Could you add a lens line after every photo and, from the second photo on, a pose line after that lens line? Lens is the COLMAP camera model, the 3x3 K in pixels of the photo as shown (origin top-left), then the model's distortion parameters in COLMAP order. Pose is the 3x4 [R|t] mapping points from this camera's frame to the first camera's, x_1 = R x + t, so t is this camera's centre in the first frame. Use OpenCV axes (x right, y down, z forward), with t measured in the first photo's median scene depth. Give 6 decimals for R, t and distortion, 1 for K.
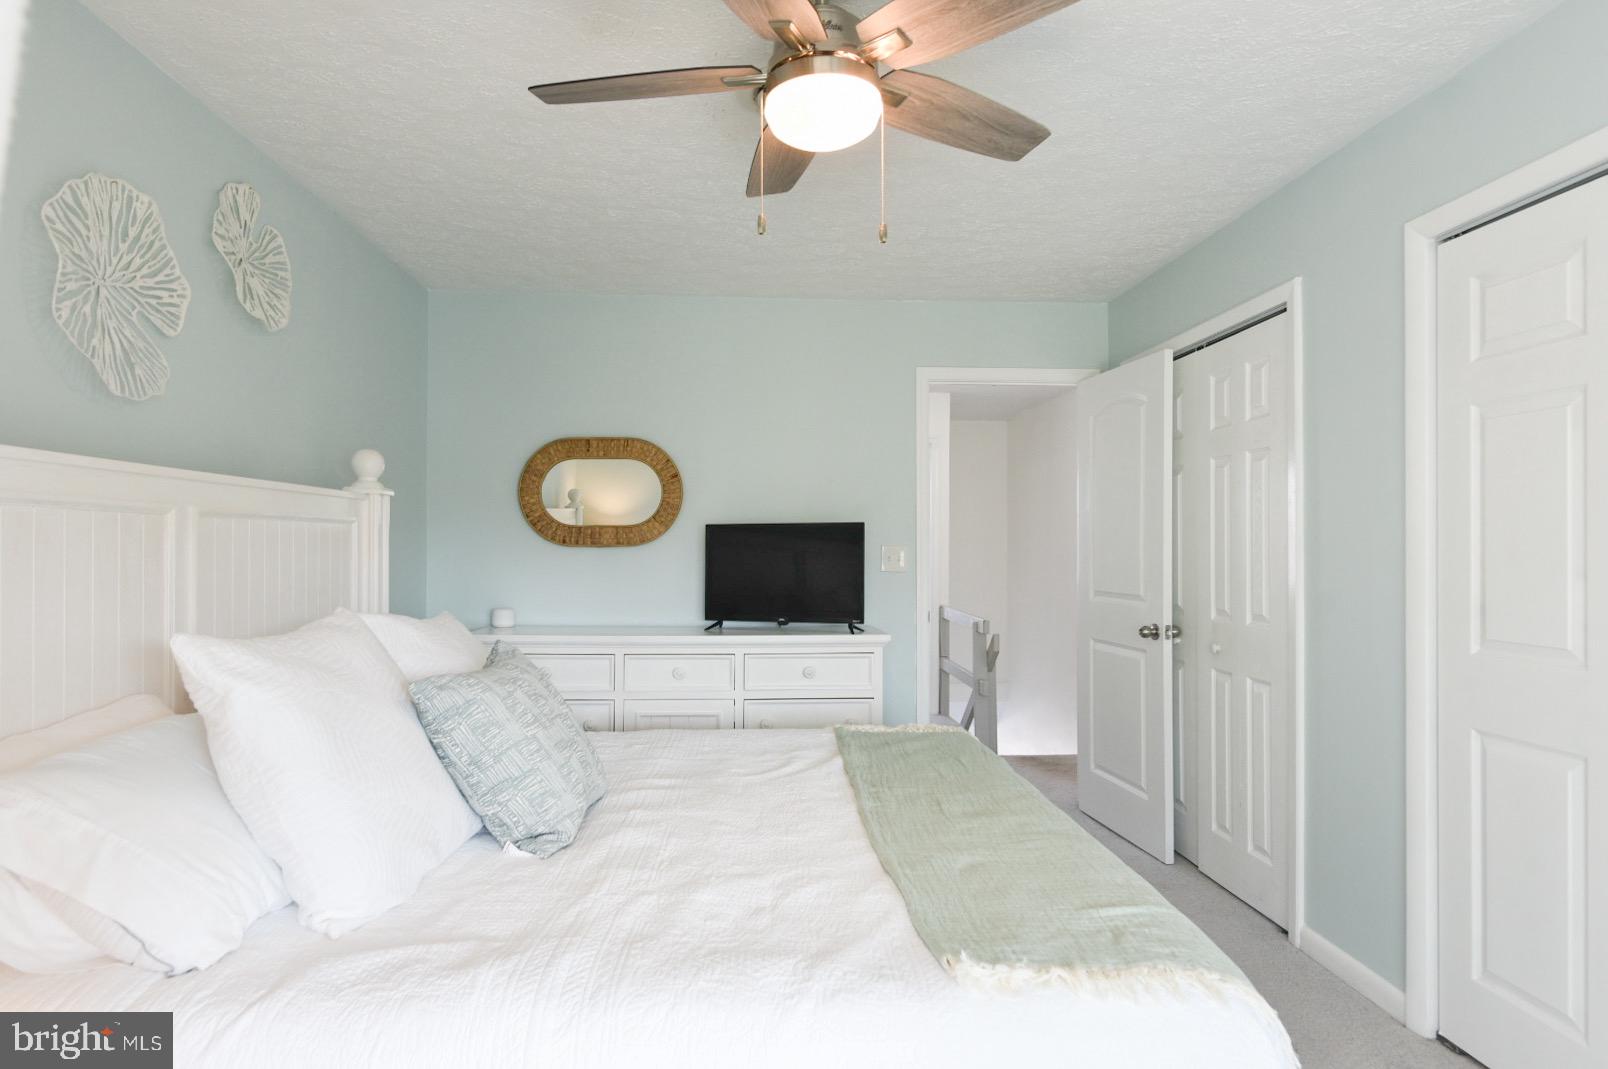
lens RADIAL K [[914.8, 0, 796.6], [0, 914.8, 533.6], [0, 0, 1]] dist [-0.004343, 0.001785]
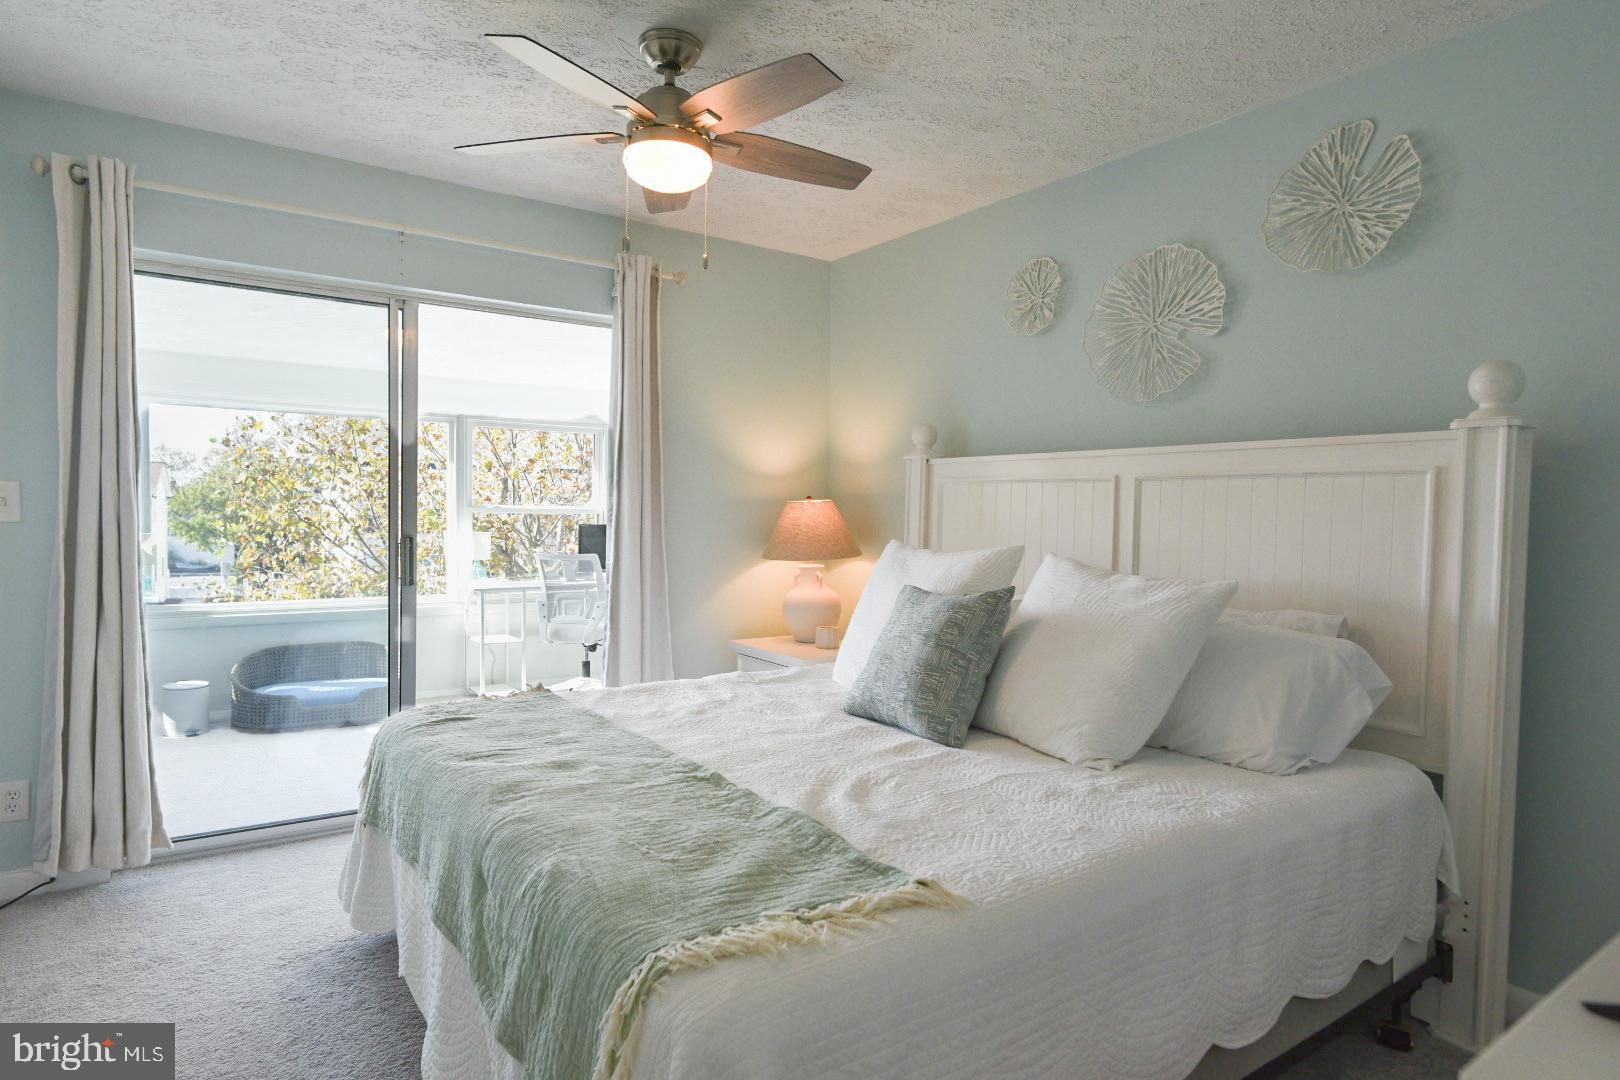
lens RADIAL K [[921.6, 0, 801.3], [0, 921.6, 537.3], [0, 0, 1]] dist [0.003655, 0.001313]
pose [[-0.850328, 0.008513, -0.526184, 0.334831], [-0.001940, 0.999812, 0.019311, 0.026536], [0.526249, 0.017442, -0.850151, 1.304441]]
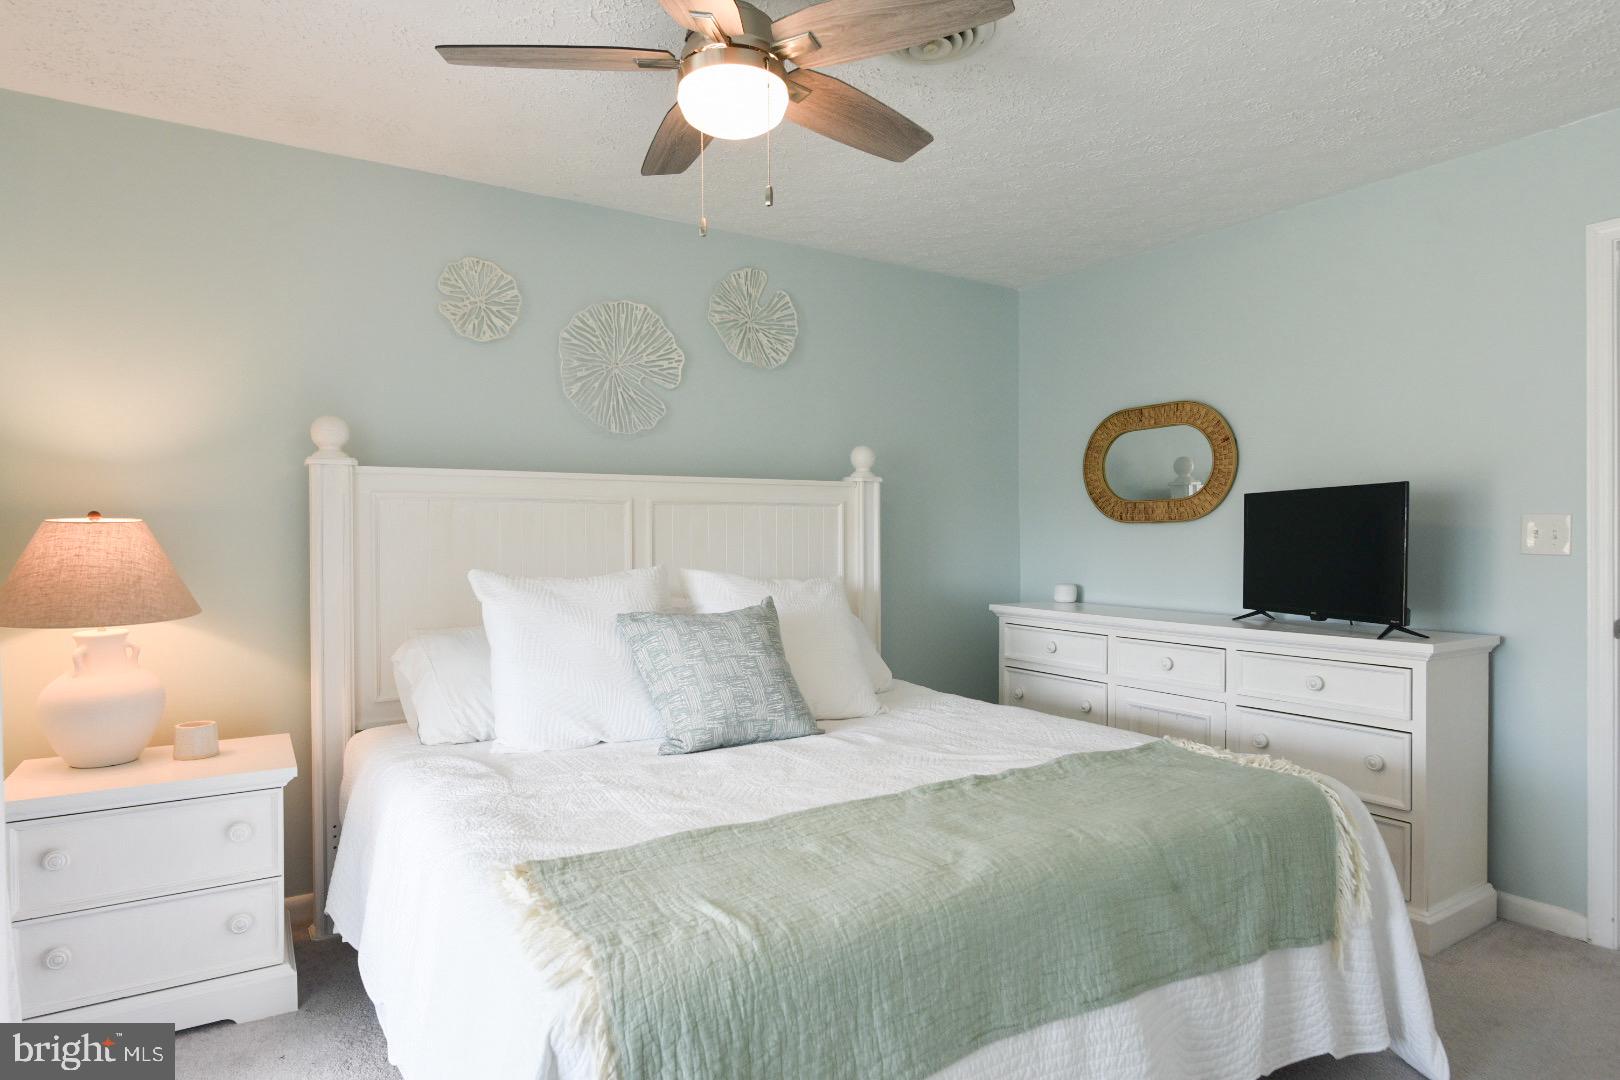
lens RADIAL K [[921.6, 0, 801.3], [0, 921.6, 537.3], [0, 0, 1]] dist [0.003655, 0.001313]
pose [[0.489341, -0.002249, -0.872090, 0.574176], [0.019129, 0.999784, 0.008155, 0.019639], [0.871883, -0.020672, 0.489278, 0.310373]]
